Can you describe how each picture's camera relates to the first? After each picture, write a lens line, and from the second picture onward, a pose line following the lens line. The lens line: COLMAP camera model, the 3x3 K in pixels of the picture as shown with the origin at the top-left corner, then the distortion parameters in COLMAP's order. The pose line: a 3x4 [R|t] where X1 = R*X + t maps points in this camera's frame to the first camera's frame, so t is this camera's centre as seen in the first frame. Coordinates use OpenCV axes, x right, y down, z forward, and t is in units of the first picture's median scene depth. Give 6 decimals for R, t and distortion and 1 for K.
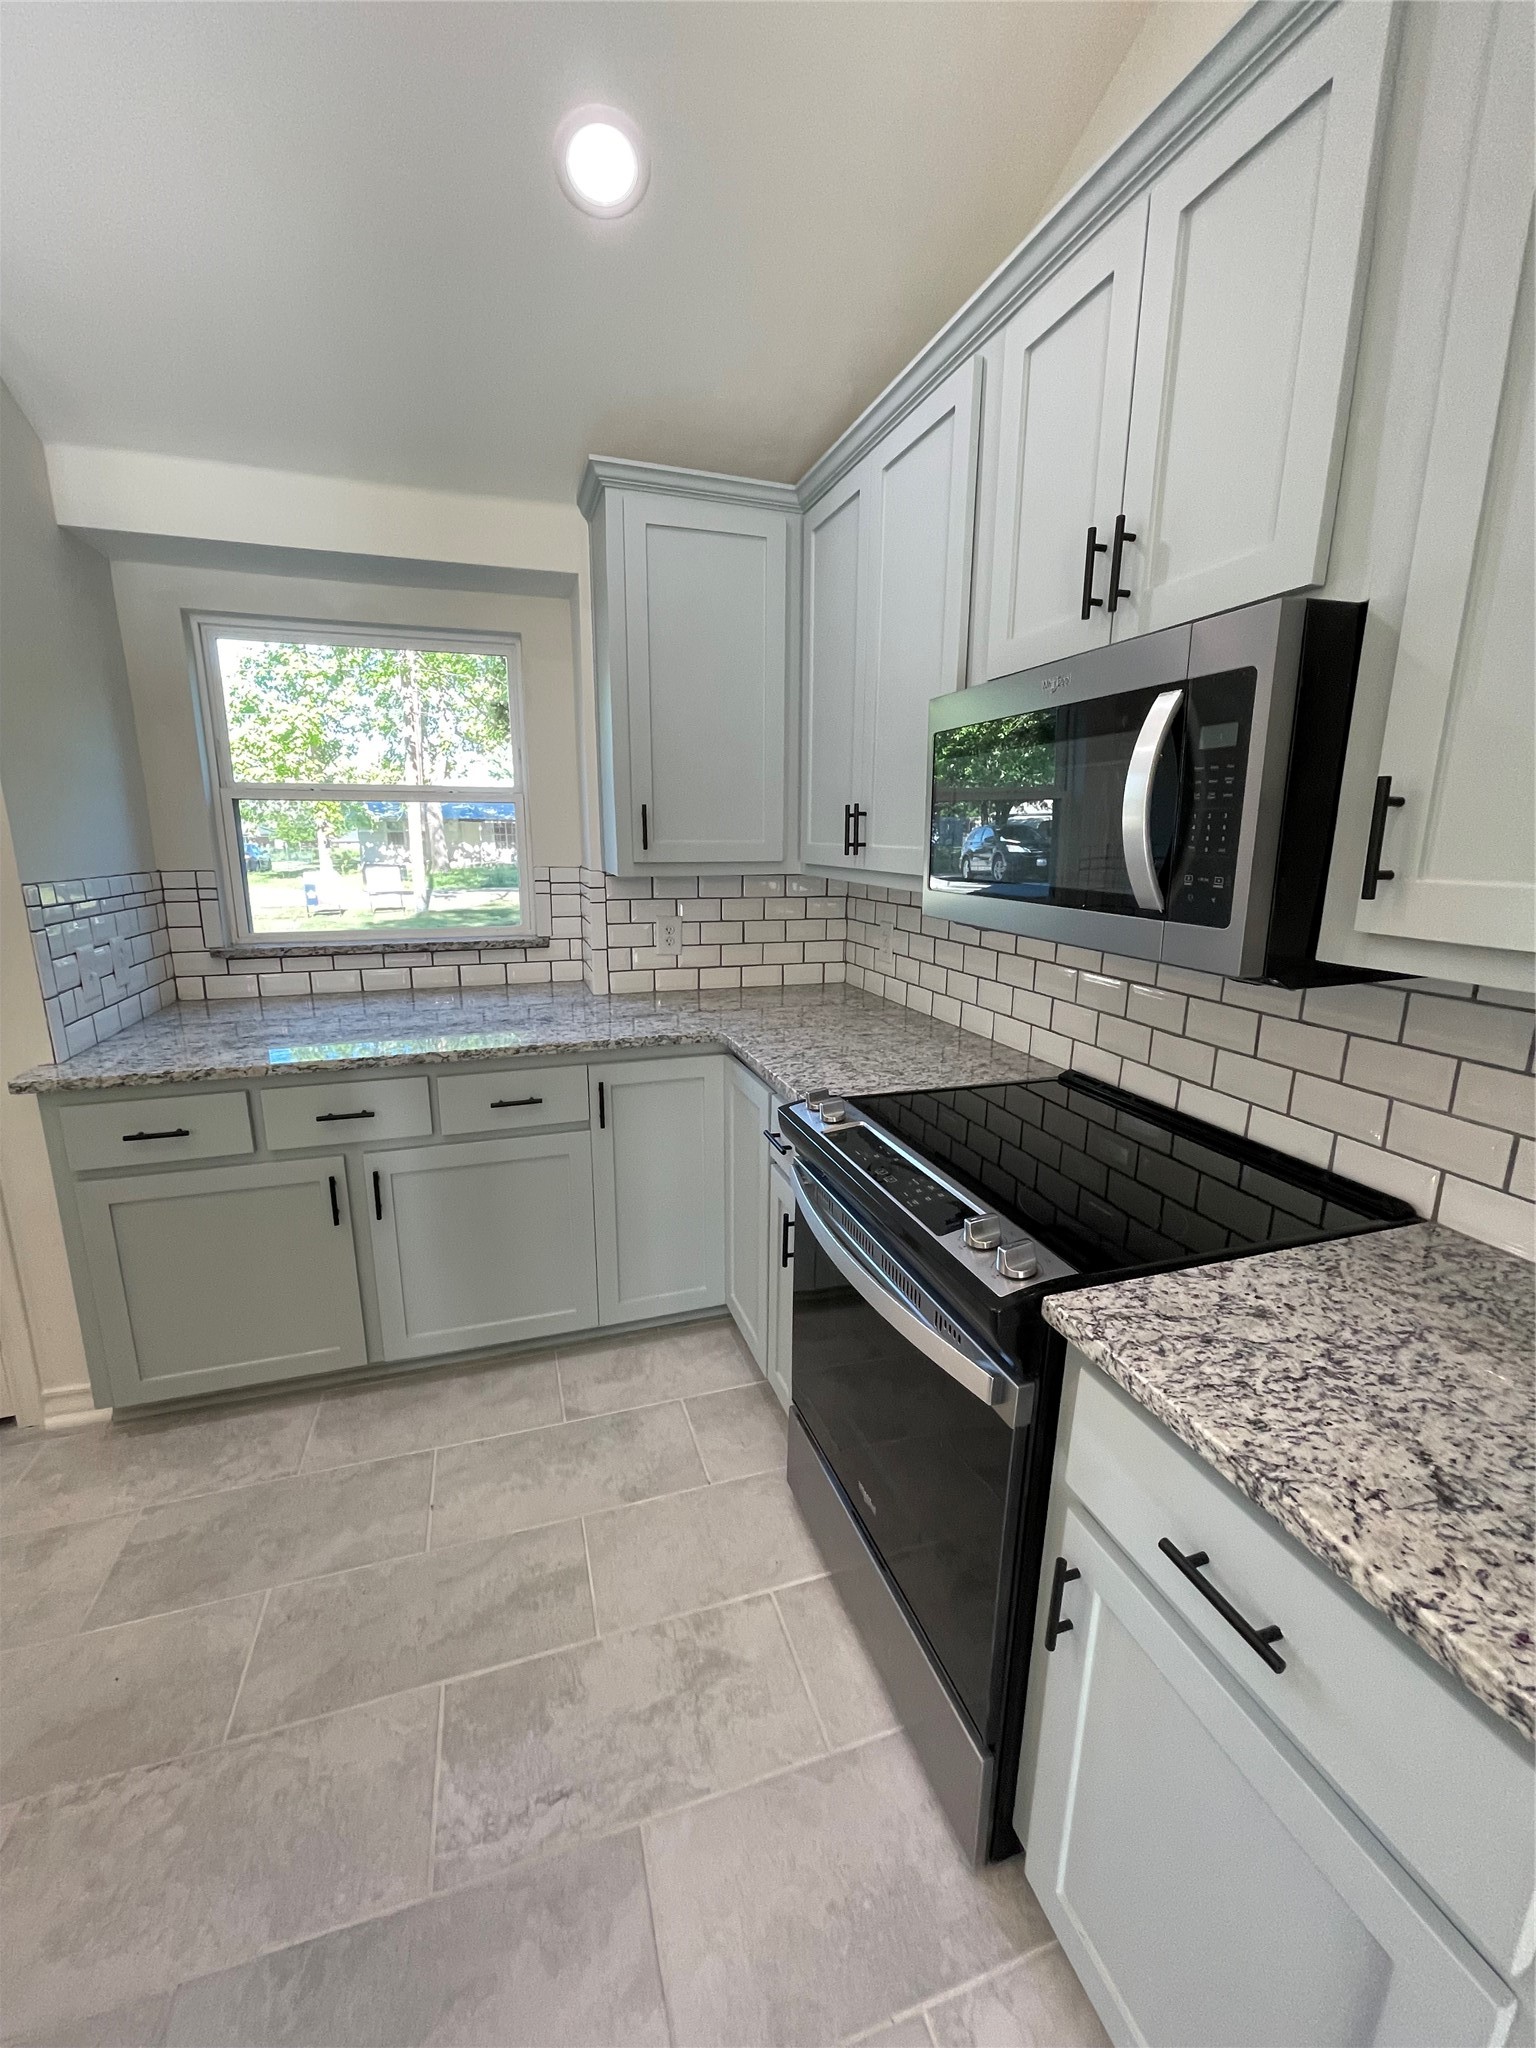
lens RADIAL K [[838.8, 0, 768.0], [0, 838.8, 1024.0], [0, 0, 1]] dist [-0.026724, 0.019349]
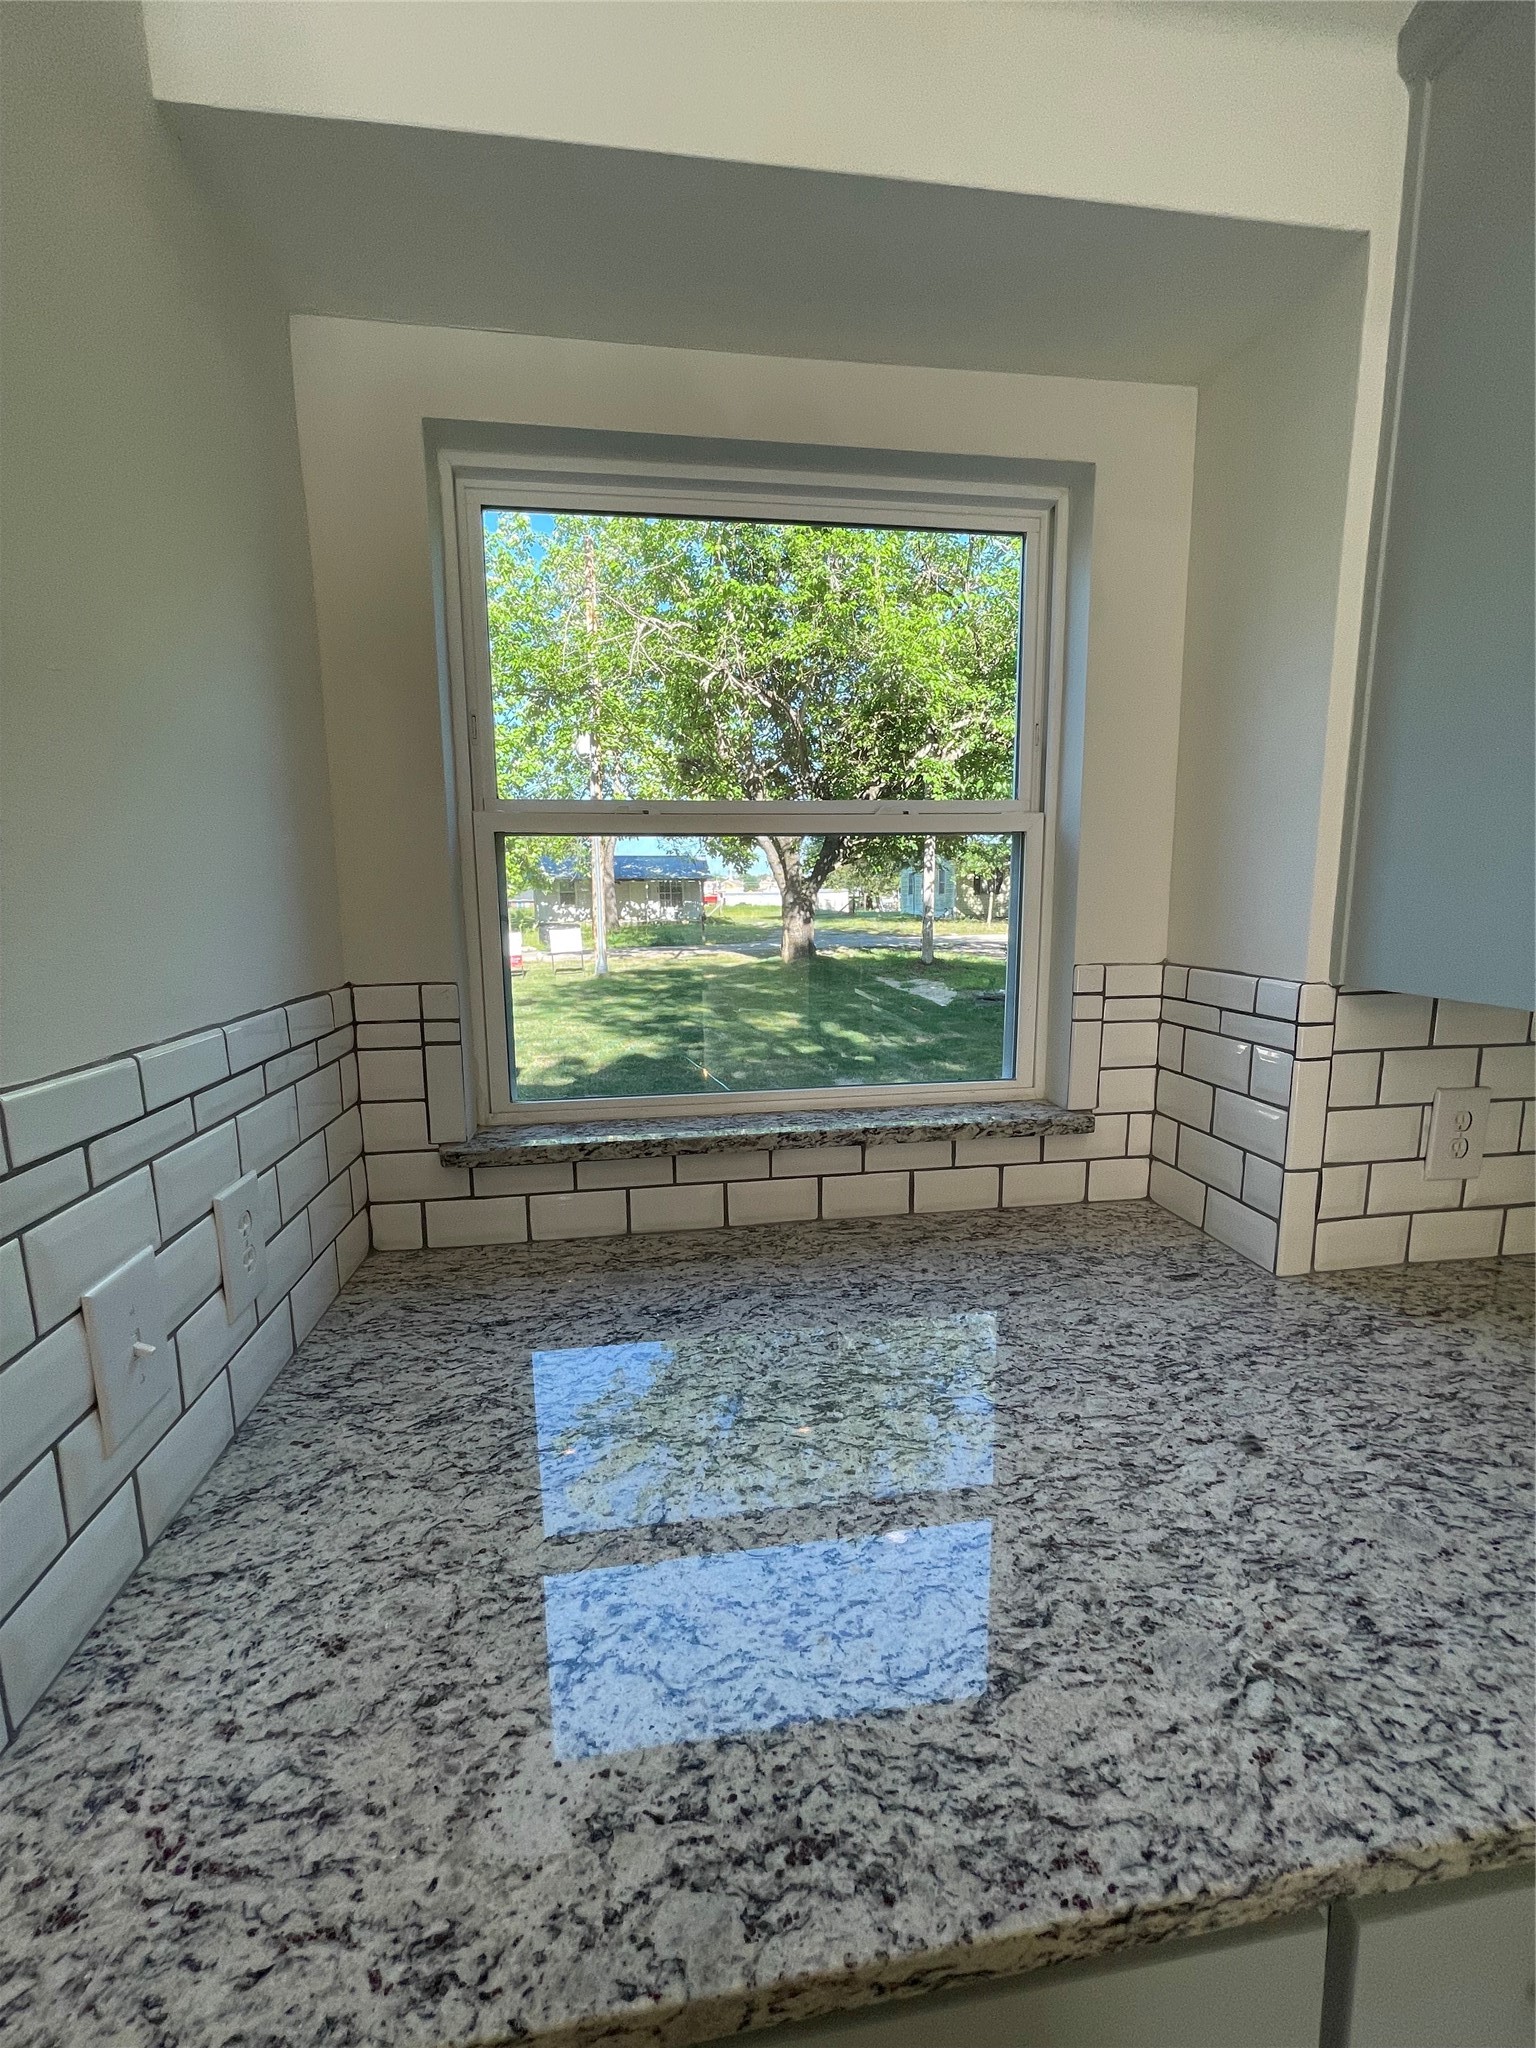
lens RADIAL K [[838.8, 0, 768.0], [0, 838.8, 1024.0], [0, 0, 1]] dist [-0.026724, 0.019349]
pose [[0.985511, 0.014271, -0.169008, -0.385142], [-0.025127, 0.997743, -0.062270, -0.125199], [0.167738, 0.065614, 0.983646, 0.529857]]
